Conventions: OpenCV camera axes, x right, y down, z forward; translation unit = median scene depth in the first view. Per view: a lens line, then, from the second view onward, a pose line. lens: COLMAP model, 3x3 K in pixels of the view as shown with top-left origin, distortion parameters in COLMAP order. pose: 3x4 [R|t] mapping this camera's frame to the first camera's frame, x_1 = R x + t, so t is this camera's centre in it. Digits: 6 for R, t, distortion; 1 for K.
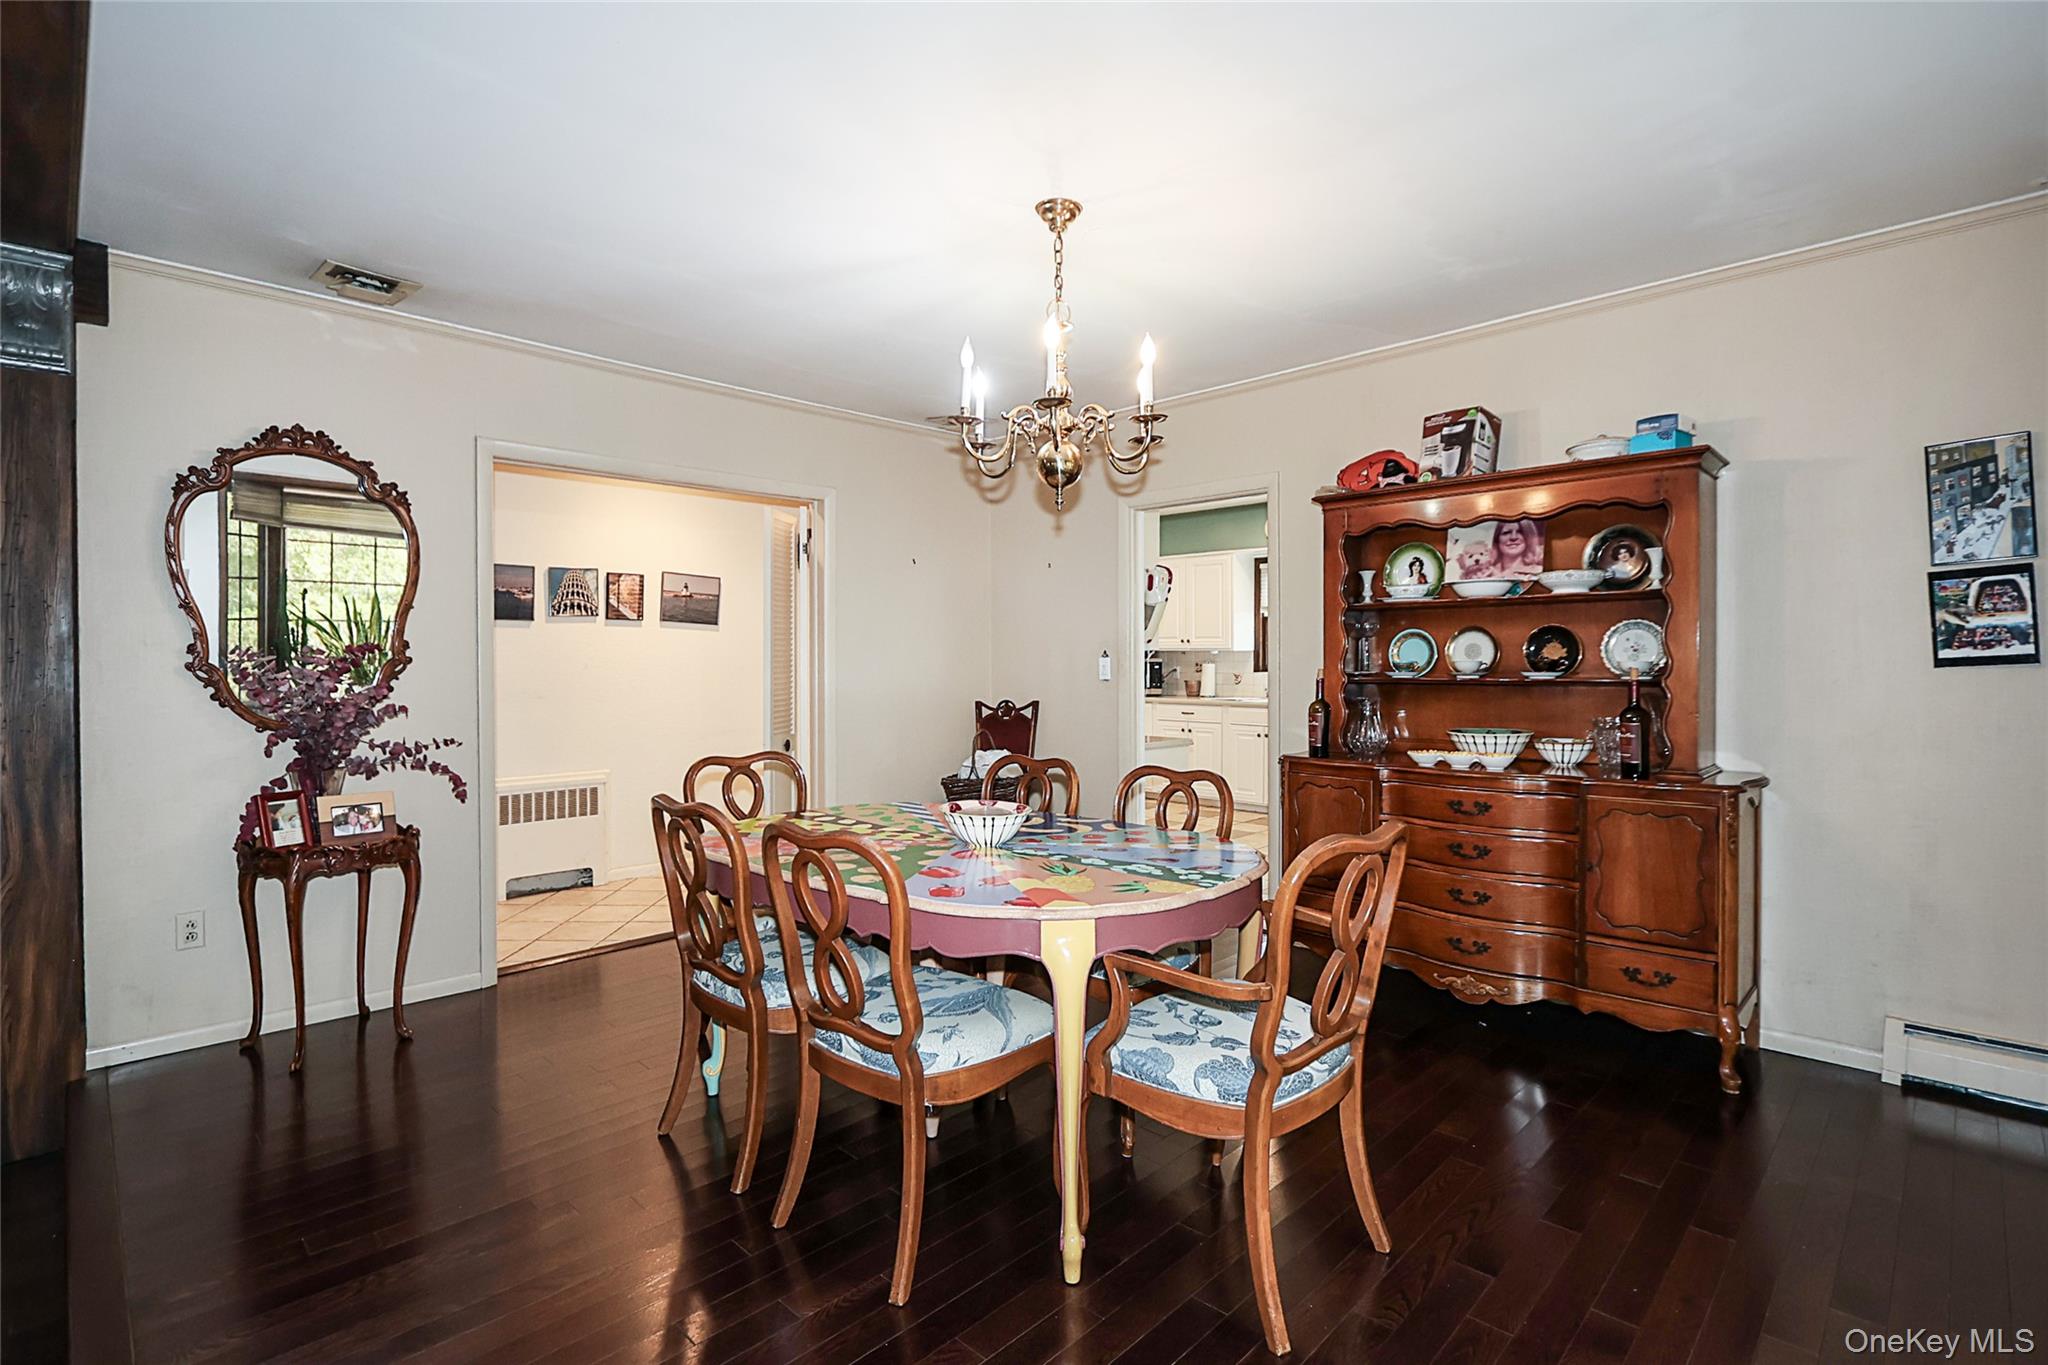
lens RADIAL K [[957.6, 0, 1057.1], [0, 957.6, 671.9], [0, 0, 1]] dist [-0.010772, -0.000335]
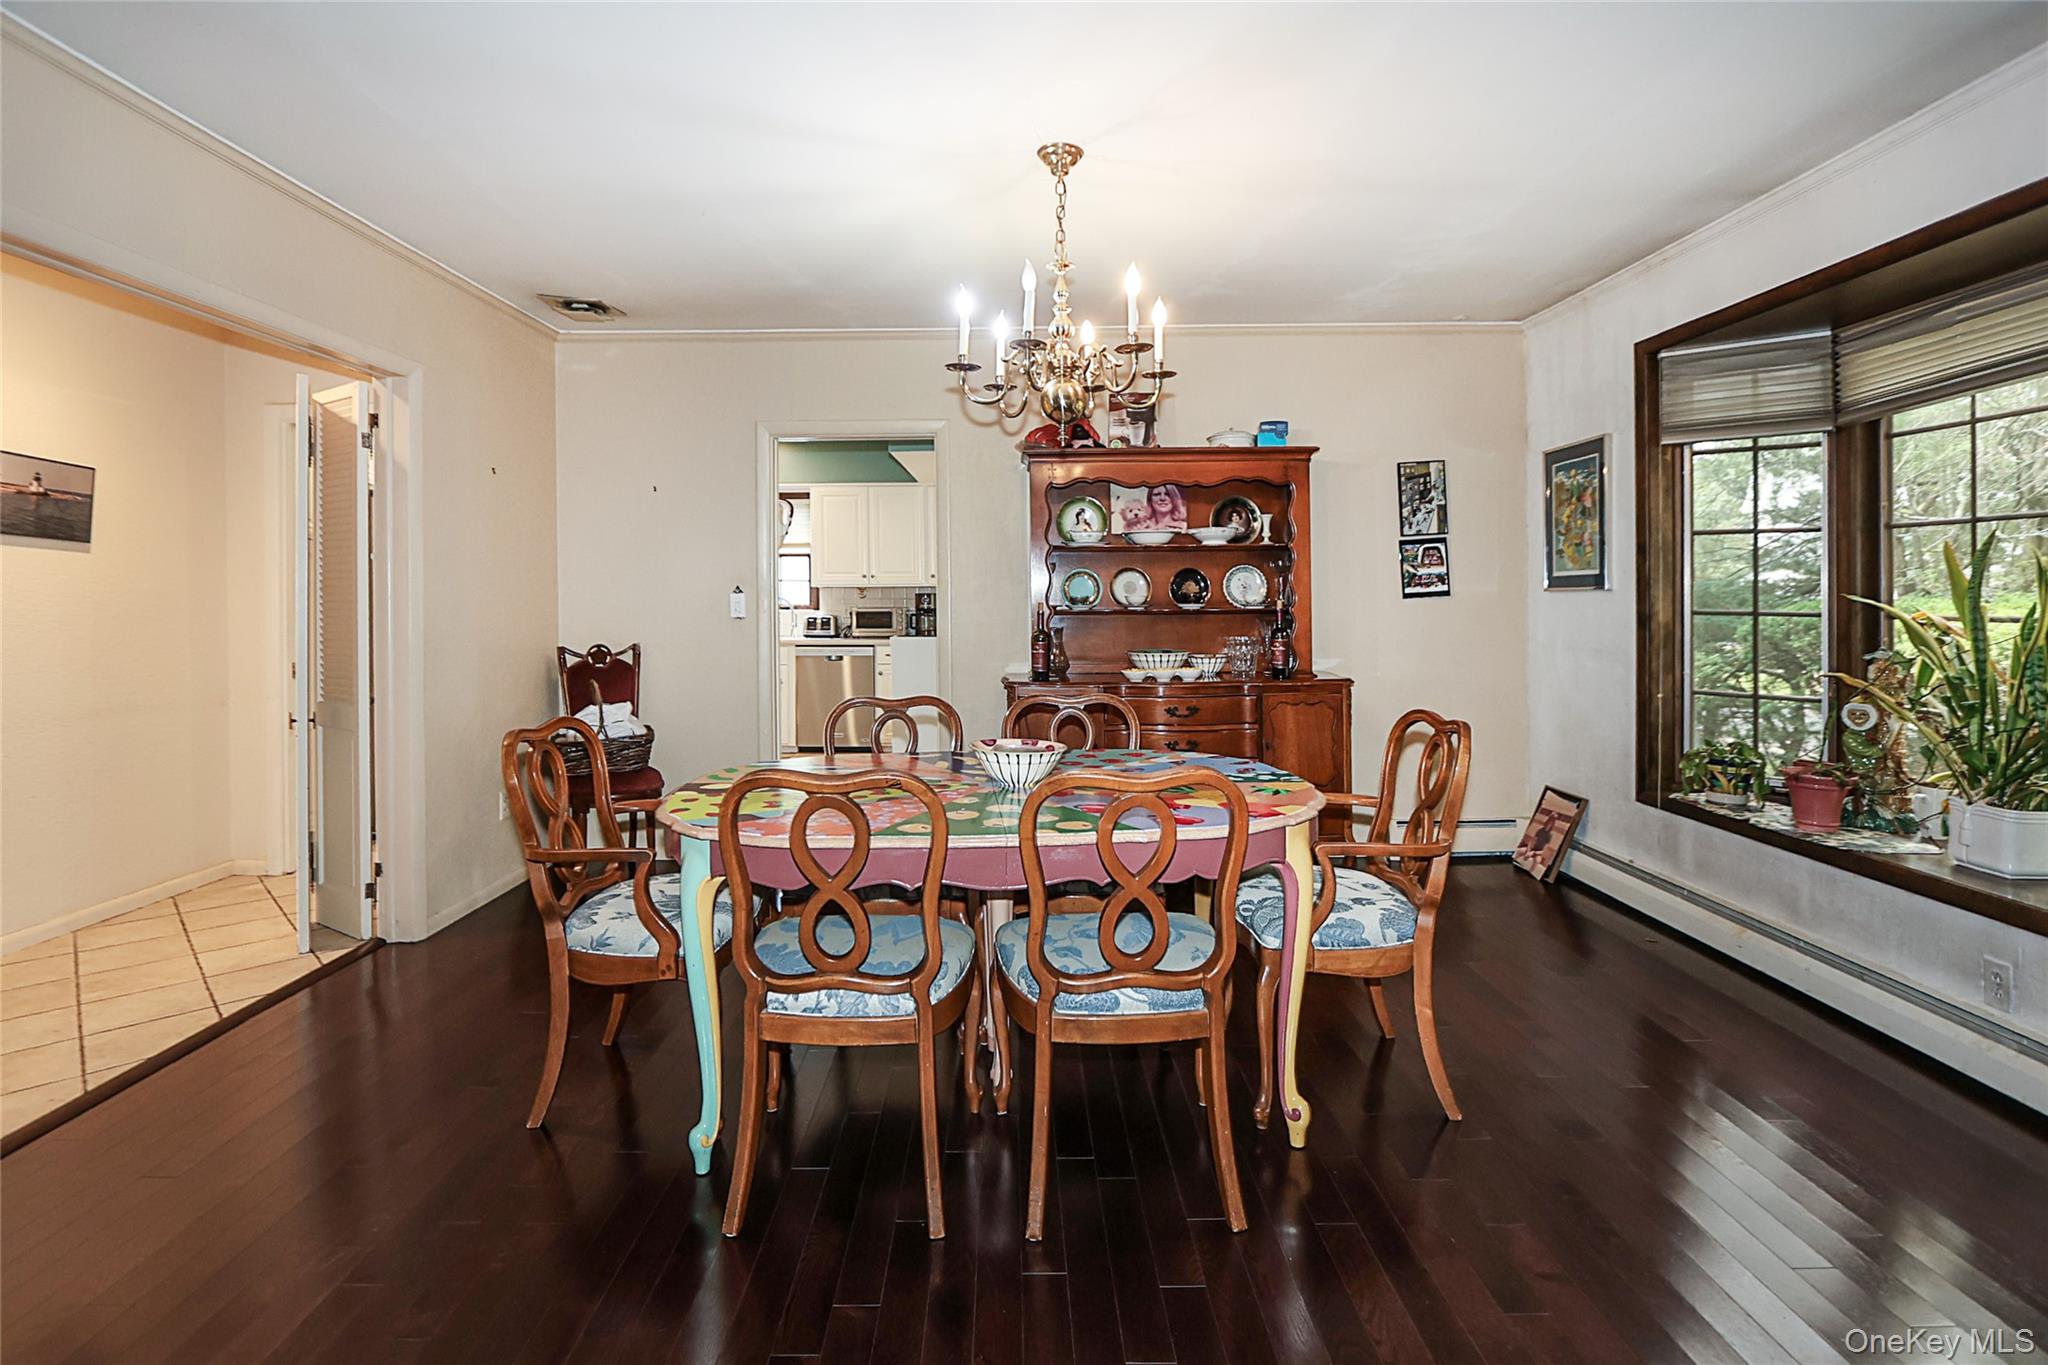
lens RADIAL K [[939.1, 0, 1024.0], [0, 939.1, 603.0], [0, 0, 1]] dist [-0.019396, -0.000285]
pose [[0.729959, -0.006524, 0.683460, -0.544309], [0.011423, 0.999931, -0.002655, -0.000432], [-0.683396, 0.009746, 0.729983, 0.228195]]
